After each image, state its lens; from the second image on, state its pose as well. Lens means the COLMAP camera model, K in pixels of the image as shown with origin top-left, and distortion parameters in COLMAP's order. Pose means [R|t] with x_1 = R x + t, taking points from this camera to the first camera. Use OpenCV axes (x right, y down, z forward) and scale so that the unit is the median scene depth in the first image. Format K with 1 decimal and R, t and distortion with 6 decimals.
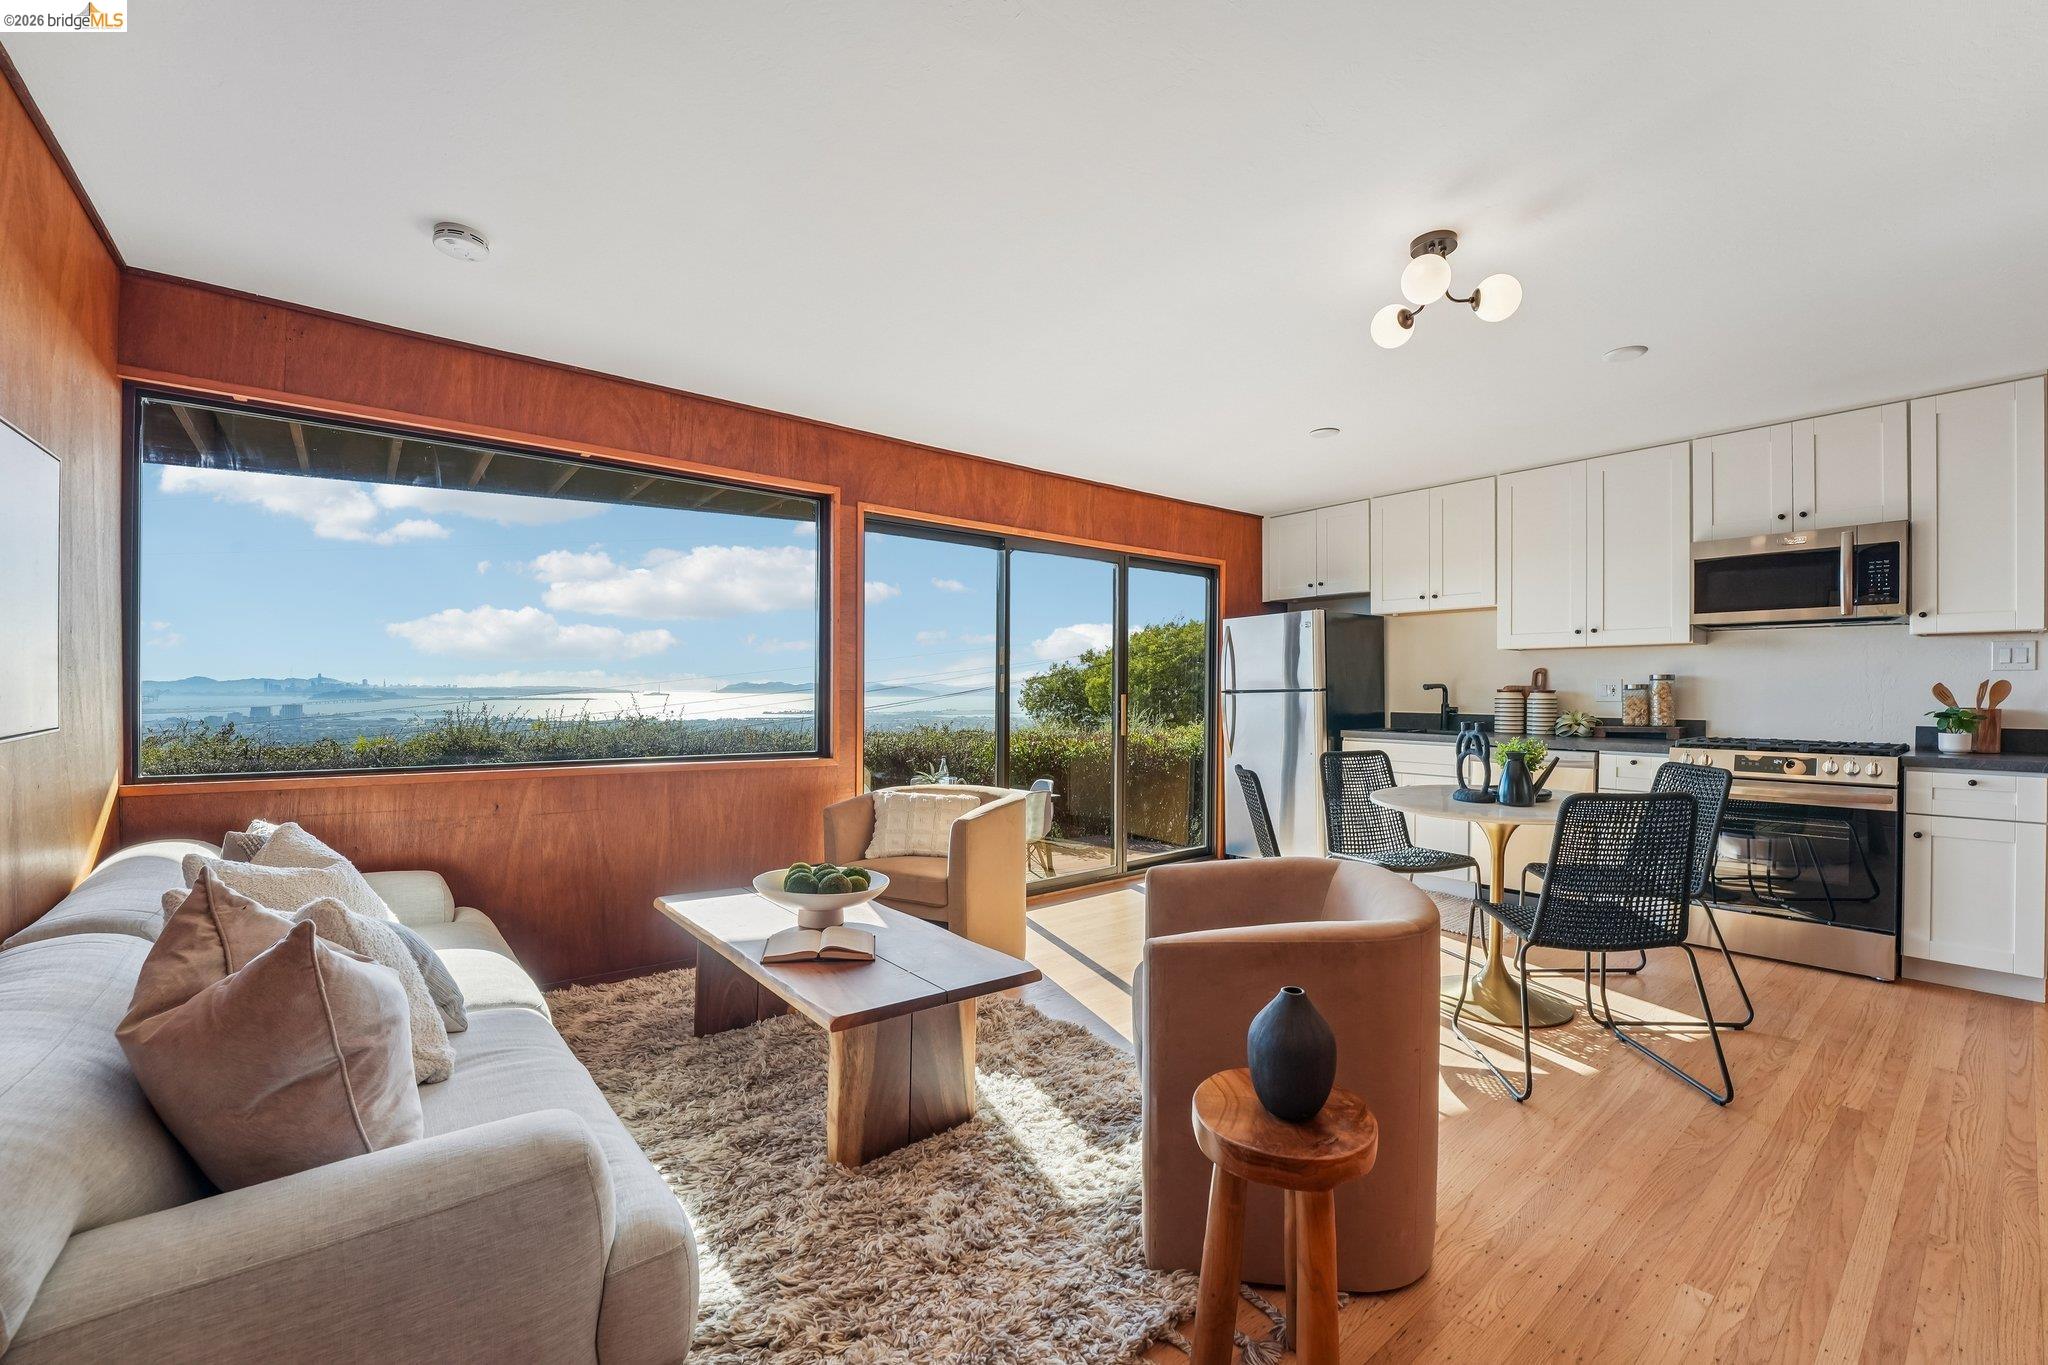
lens RADIAL K [[840.3, 0, 1019.3], [0, 840.3, 689.3], [0, 0, 1]] dist [-0.025958, 0.000660]
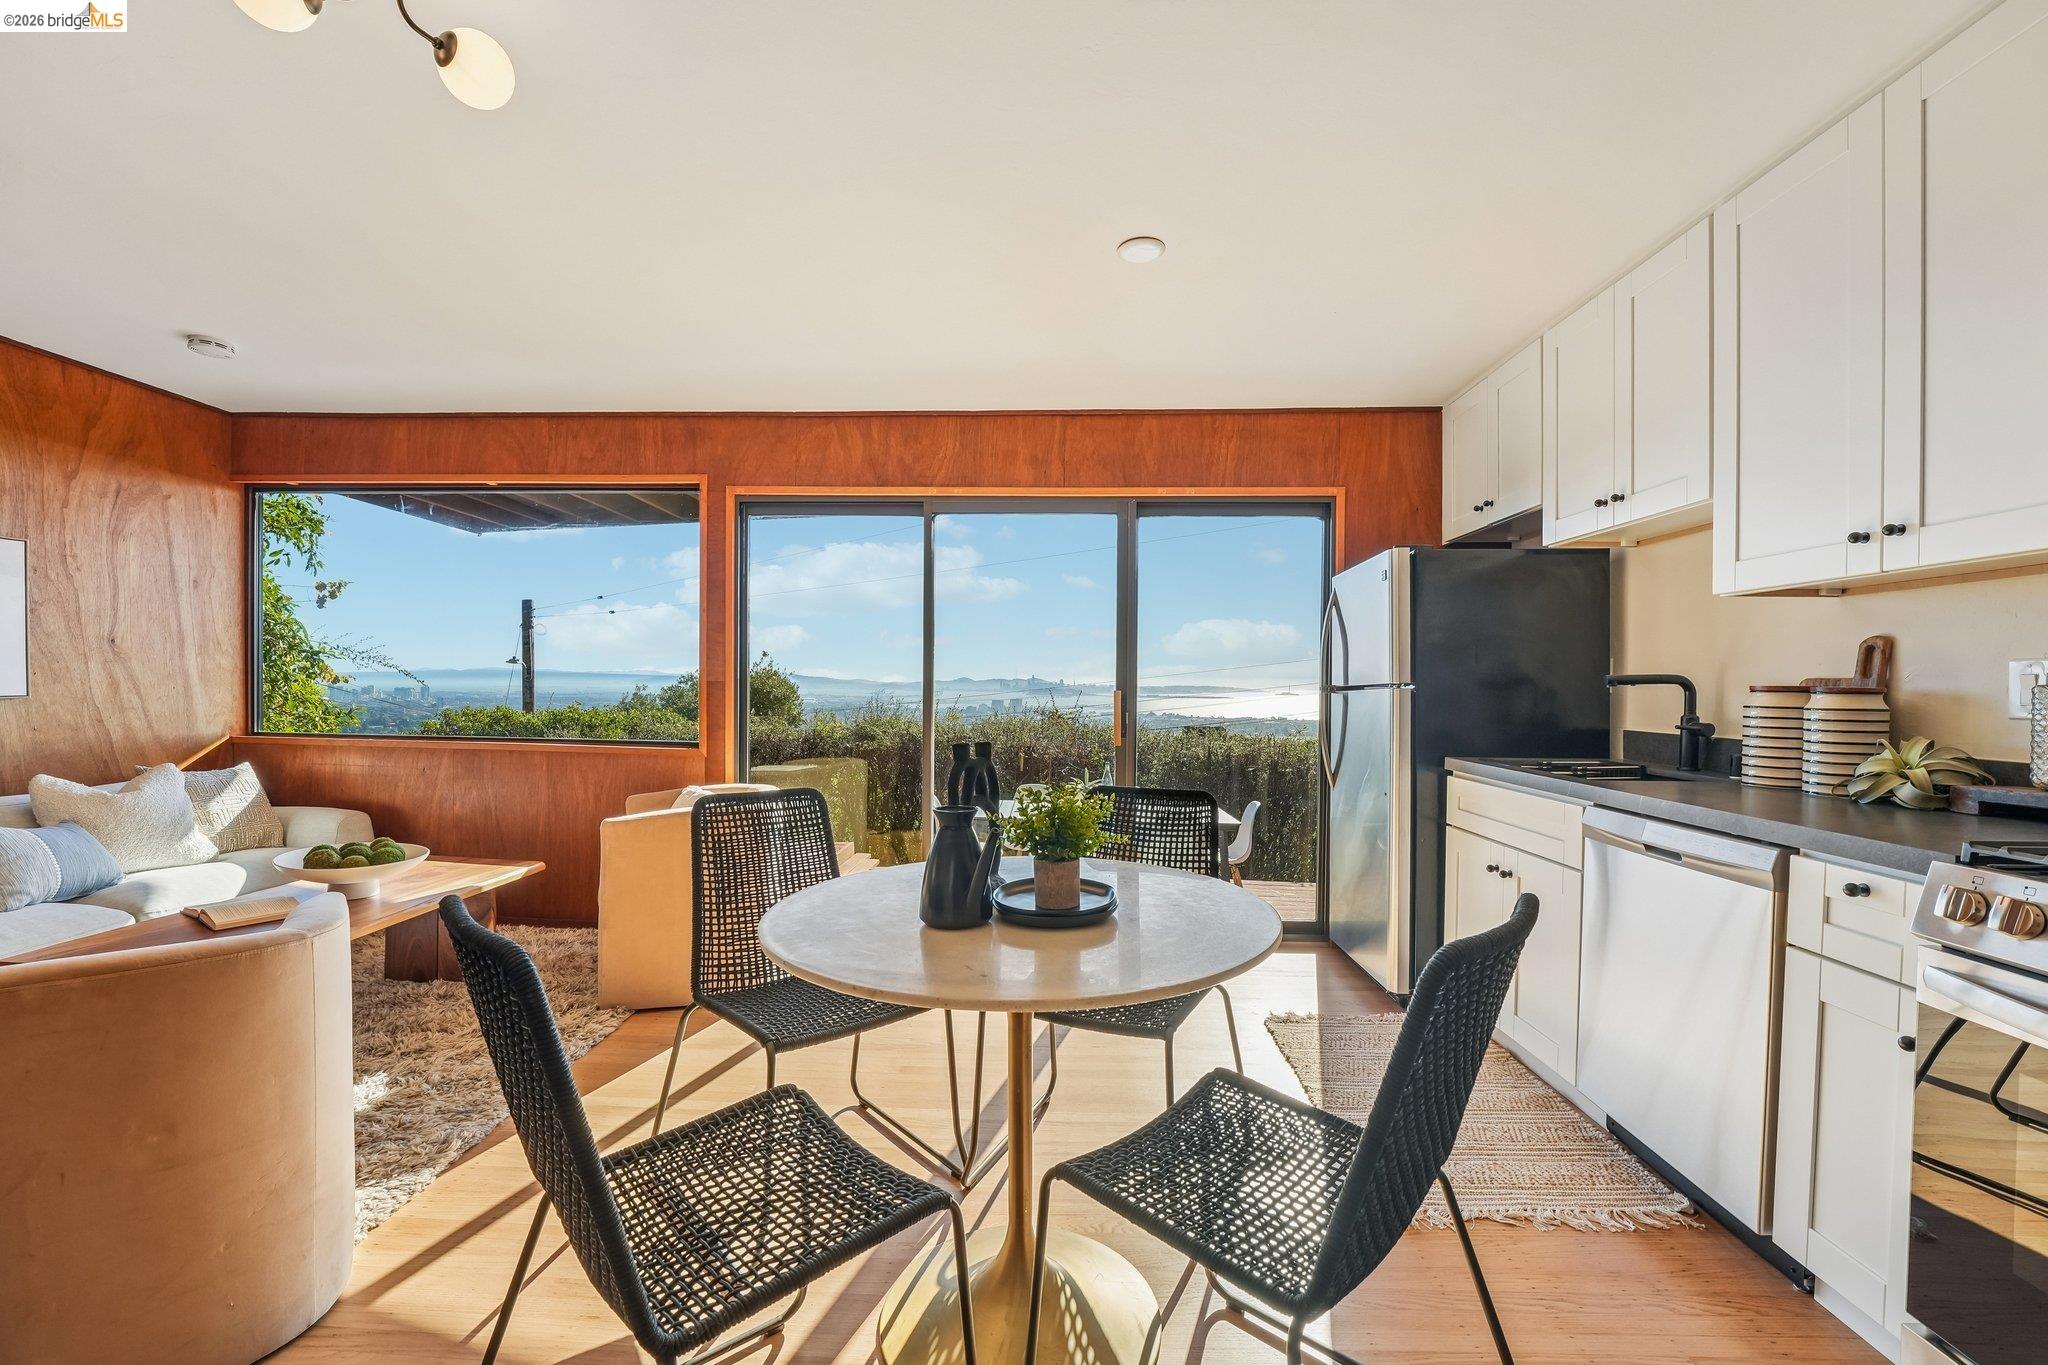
lens RADIAL K [[840.3, 0, 1019.3], [0, 840.3, 689.3], [0, 0, 1]] dist [-0.025958, 0.000660]
pose [[0.749318, 0.008658, -0.662154, 0.650299], [-0.009080, 0.999955, 0.002799, 0.004605], [0.662148, 0.003915, 0.749363, 0.464007]]
